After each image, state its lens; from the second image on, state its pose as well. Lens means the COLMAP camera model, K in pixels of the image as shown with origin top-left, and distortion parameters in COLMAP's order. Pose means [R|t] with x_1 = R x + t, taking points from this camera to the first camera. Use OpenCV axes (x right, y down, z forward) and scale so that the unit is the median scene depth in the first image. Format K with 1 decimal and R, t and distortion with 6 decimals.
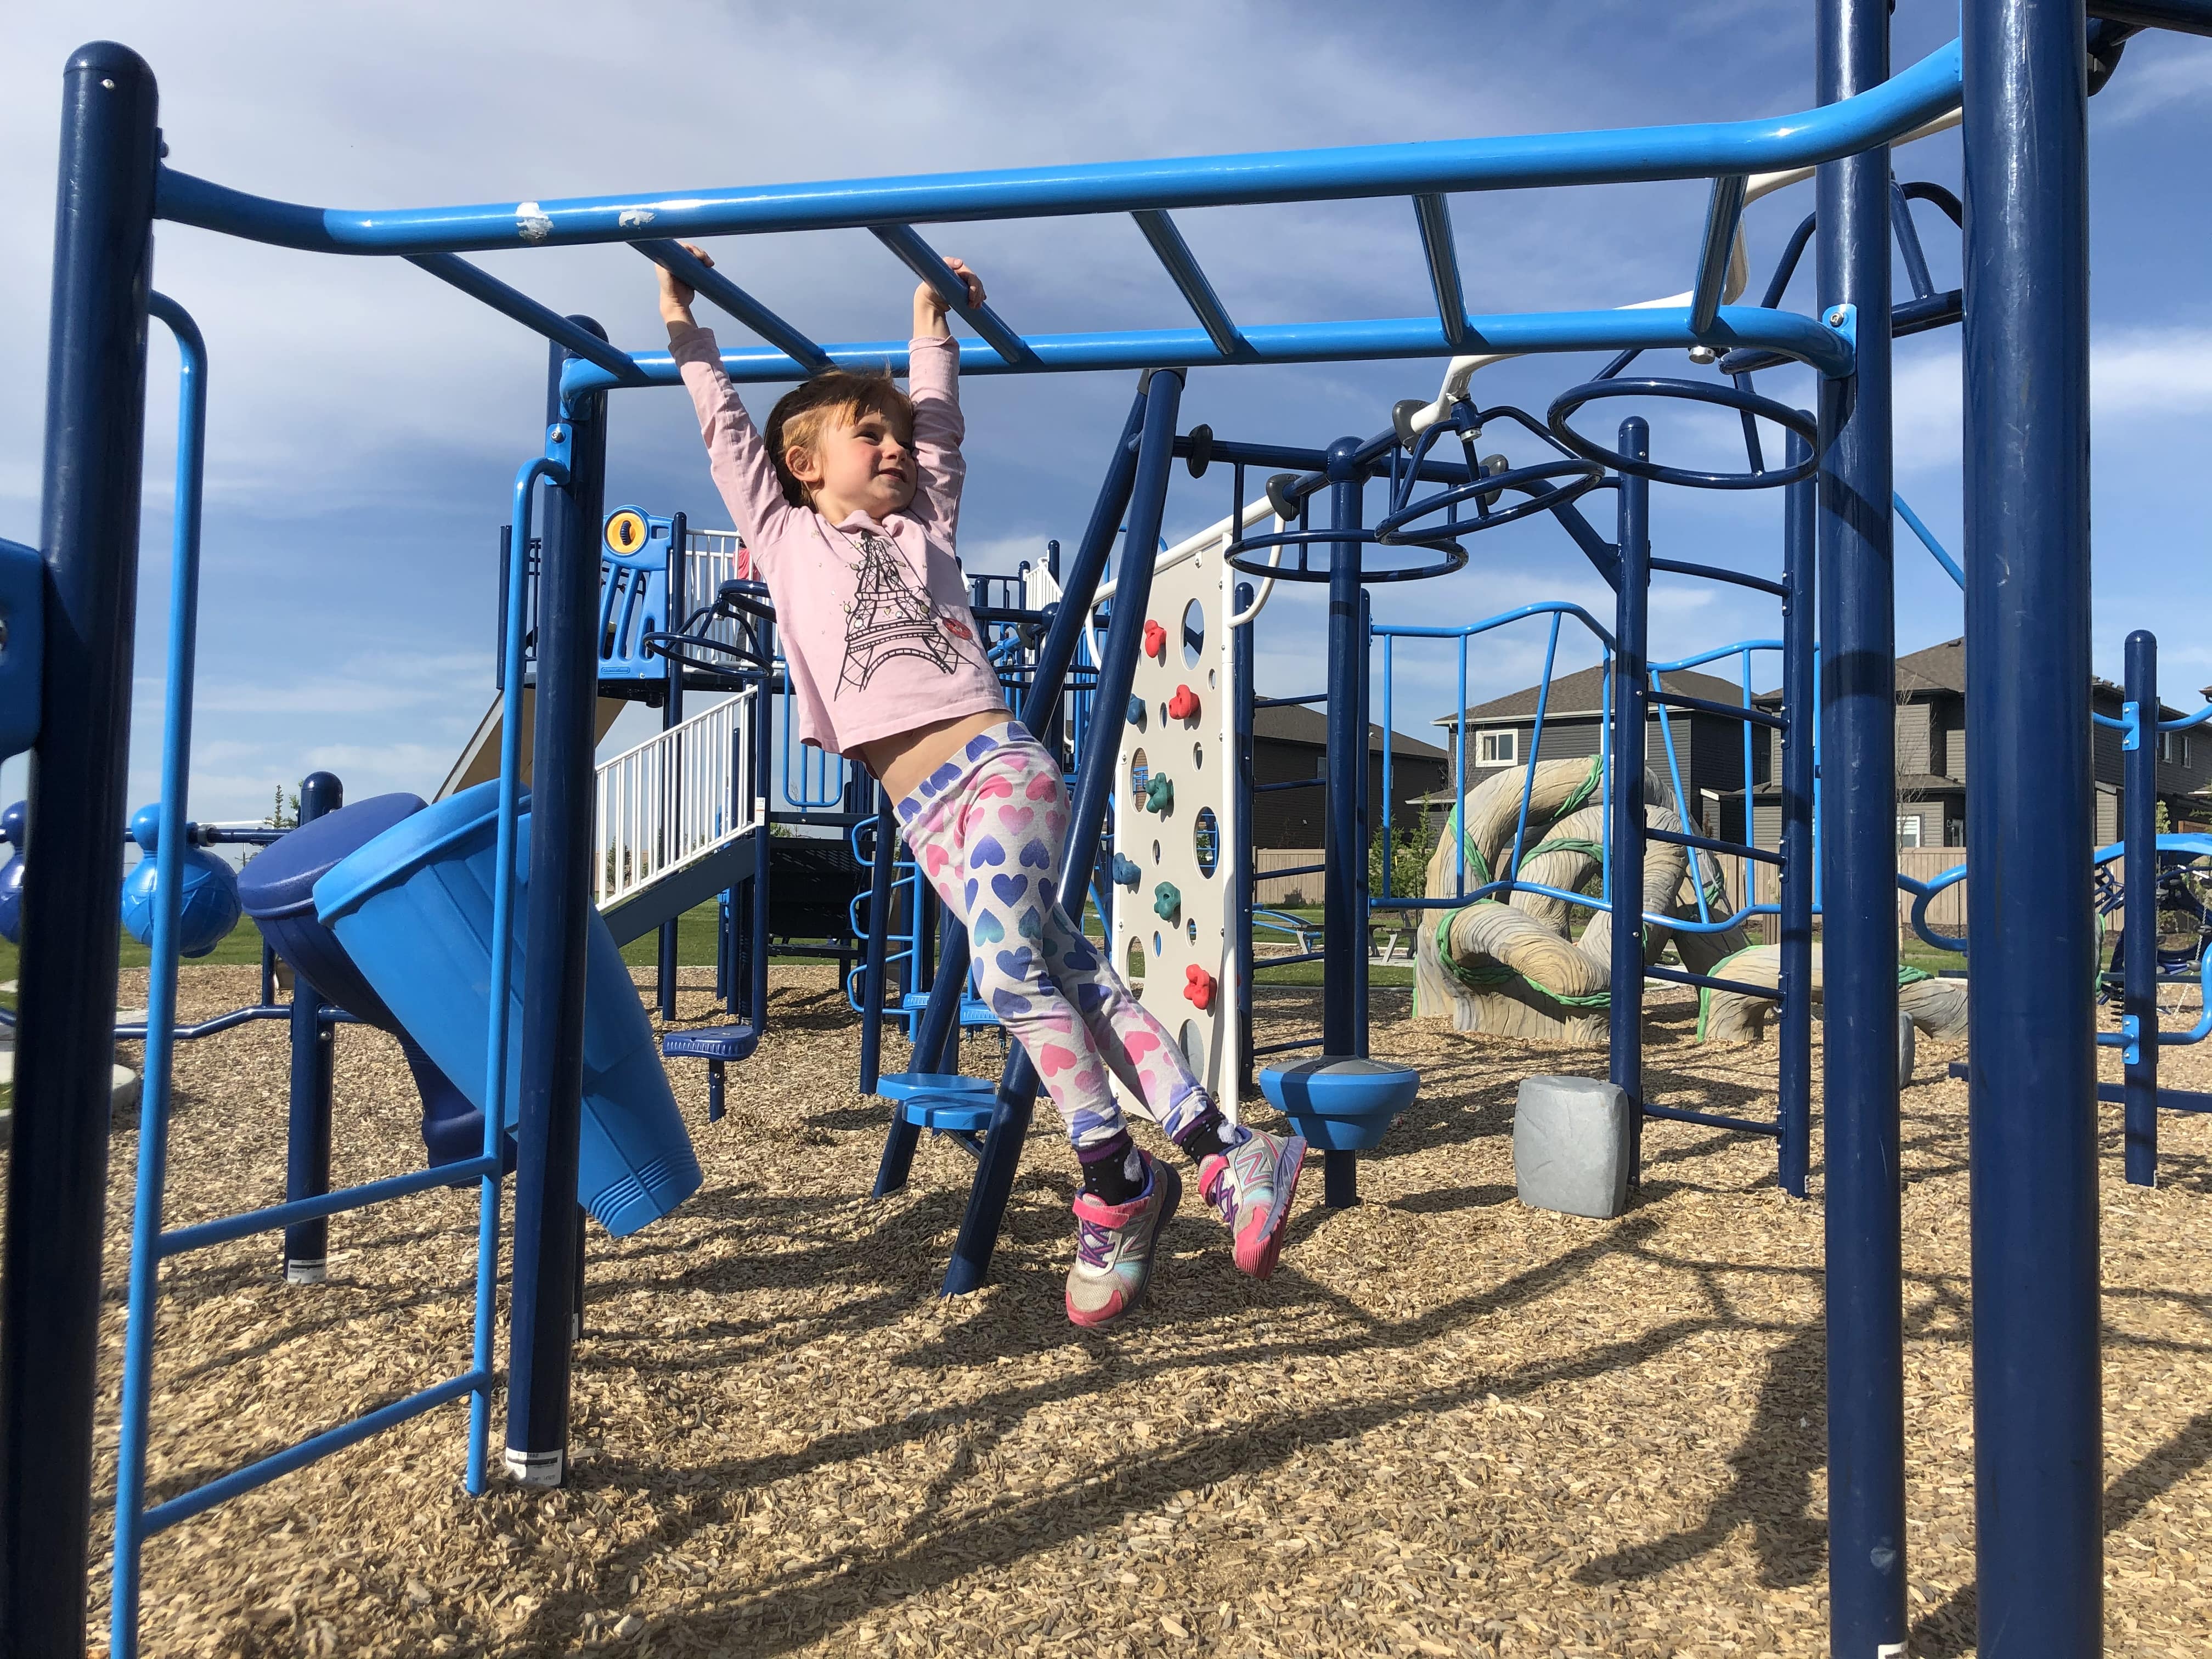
lens RADIAL K [[1891.5, 0, 1106.0], [0, 1891.5, 829.5], [0, 0, 1]] dist [0.008734, 0.002371]
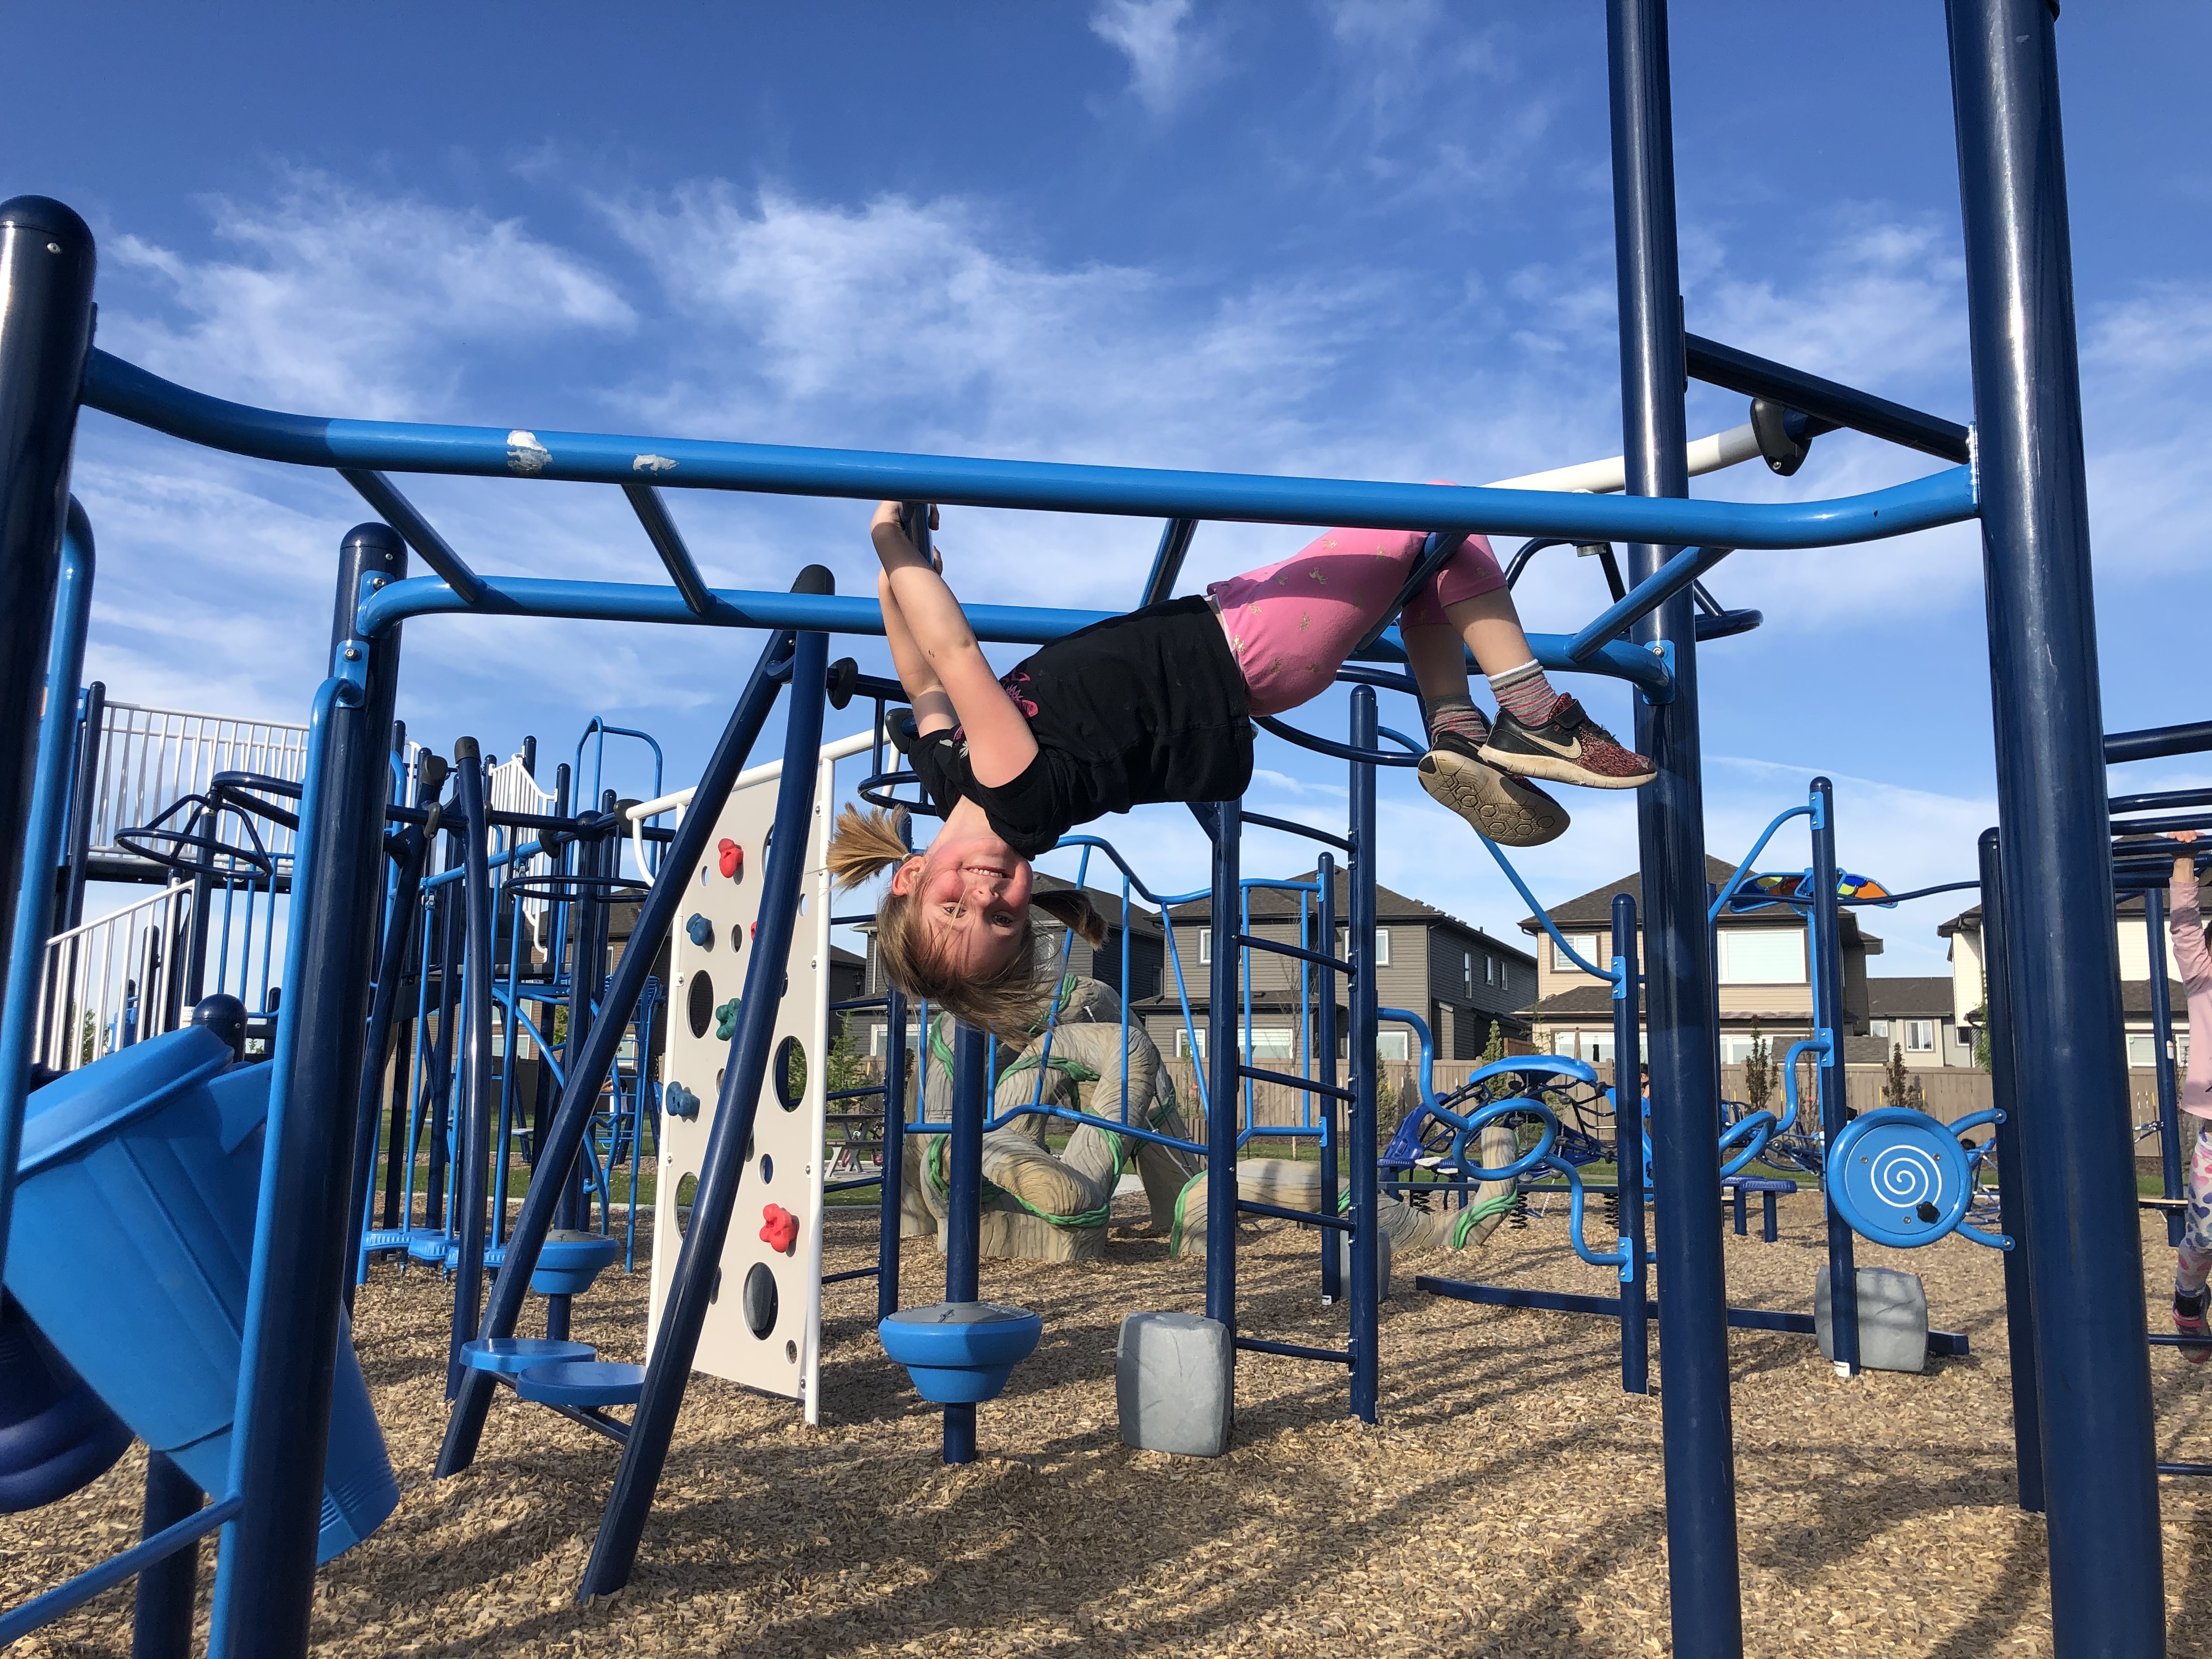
lens RADIAL K [[1891.5, 0, 1106.0], [0, 1891.5, 829.5], [0, 0, 1]] dist [0.008734, 0.002371]
pose [[0.946649, 0.046655, 0.318870, -0.124700], [-0.013250, 0.994263, -0.106140, -0.019492], [-0.321993, 0.096253, 0.941837, 0.030469]]
